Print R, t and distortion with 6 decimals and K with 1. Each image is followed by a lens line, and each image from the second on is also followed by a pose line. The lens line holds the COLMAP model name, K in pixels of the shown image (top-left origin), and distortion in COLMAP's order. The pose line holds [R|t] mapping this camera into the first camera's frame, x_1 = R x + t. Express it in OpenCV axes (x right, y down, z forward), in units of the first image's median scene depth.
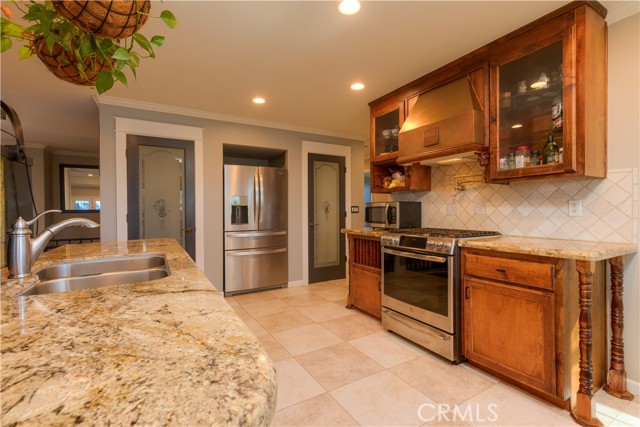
lens RADIAL K [[294.6, 0, 321.9], [0, 294.6, 212.0], [0, 0, 1]] dist [0.010003, -0.000135]
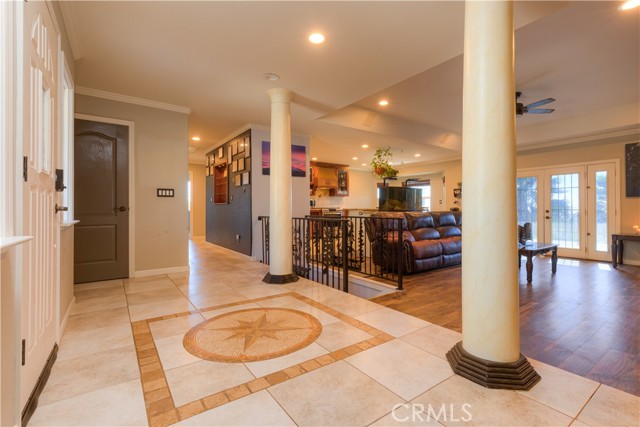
lens RADIAL K [[293.6, 0, 332.8], [0, 293.6, 206.9], [0, 0, 1]] dist [0.010162, 0.000017]
pose [[-0.105555, 0.015213, 0.994297, -2.714178], [0.008745, 0.999859, -0.014370, 0.090003], [-0.994375, 0.007178, -0.105673, 1.108783]]
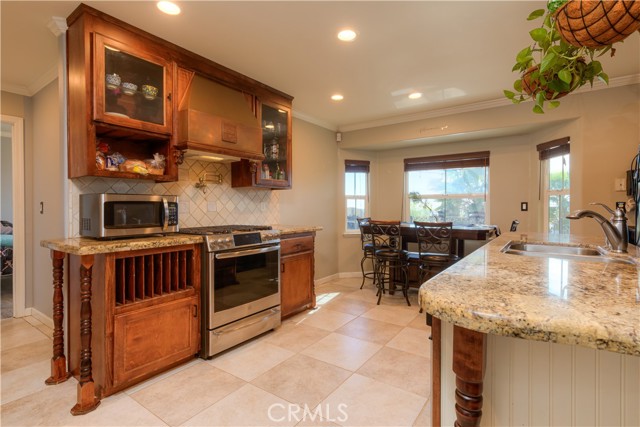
lens RADIAL K [[307.3, 0, 321.4], [0, 307.3, 209.1], [0, 0, 1]] dist [0.002586, 0.000339]
pose [[-0.407533, 0.003368, 0.913184, -0.587405], [0.011074, 0.999938, 0.001254, 0.002477], [-0.913123, 0.010624, -0.407545, 0.953223]]
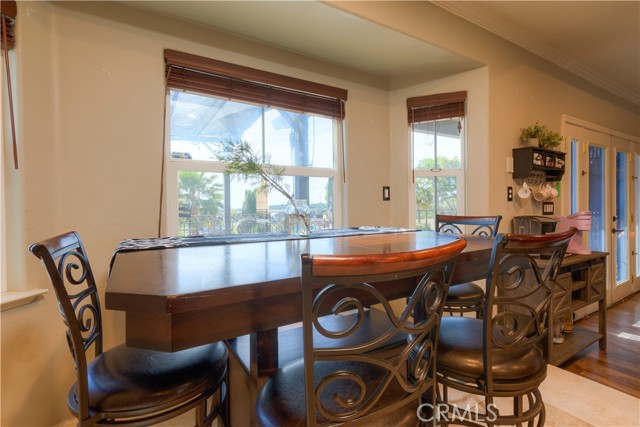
lens RADIAL K [[294.6, 0, 321.9], [0, 294.6, 212.0], [0, 0, 1]] dist [0.010003, -0.000135]
pose [[-0.999816, 0.018803, 0.003747, 0.414724], [0.018894, 0.999487, 0.025862, 0.028641], [-0.003259, 0.025928, -0.999658, 0.442302]]
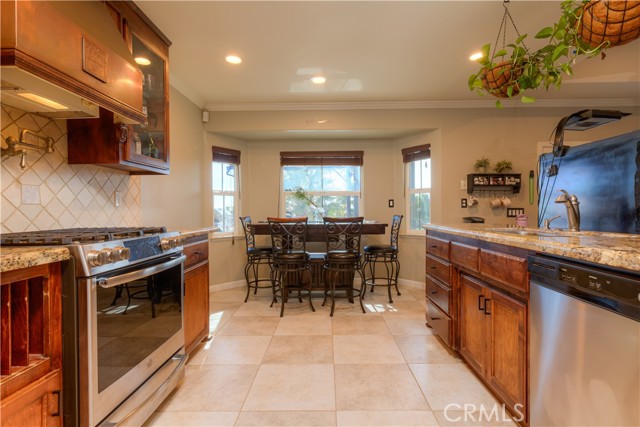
lens RADIAL K [[313.3, 0, 322.4], [0, 313.3, 212.7], [0, 0, 1]] dist [0.001716, 0.000466]
pose [[-0.851031, 0.011138, 0.524997, -0.253140], [0.018641, 0.999786, 0.009005, 0.026821], [-0.524784, 0.017450, -0.851056, 1.070840]]
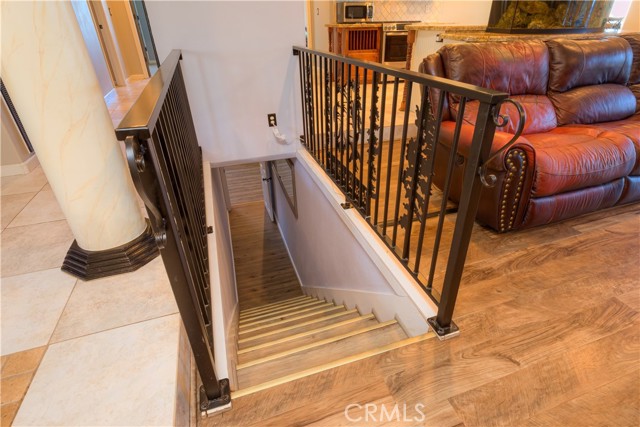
lens RADIAL K [[337.7, 0, 335.4], [0, 337.7, 210.2], [0, 0, 1]] dist [0.000180, 0.000233]
pose [[0.194228, -0.475005, 0.858280, -1.824790], [0.012182, 0.876043, 0.482079, 0.065450], [-0.980881, -0.083178, 0.175939, 0.760048]]
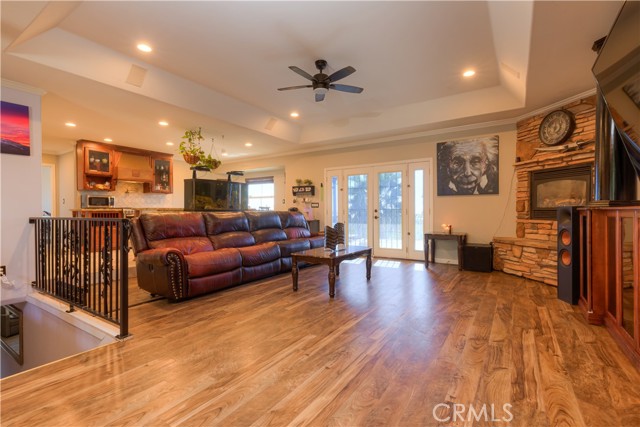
lens RADIAL K [[294.6, 0, 321.9], [0, 294.6, 212.0], [0, 0, 1]] dist [0.010003, -0.000135]
pose [[-0.441637, 0.008122, 0.897157, -2.404932], [0.013707, 0.999903, -0.002305, 0.113433], [-0.897089, 0.011279, -0.441706, 0.556356]]
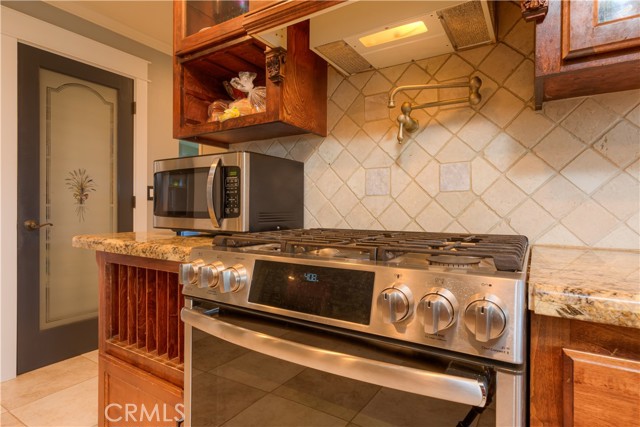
lens RADIAL K [[343.6, 0, 322.4], [0, 343.6, 209.2], [0, 0, 1]] dist [0.003890, 0.001170]
pose [[0.887832, 0.010582, 0.460047, 0.151130], [-0.008368, 0.999942, -0.006852, 0.031595], [-0.460093, 0.002234, 0.887868, 0.593478]]
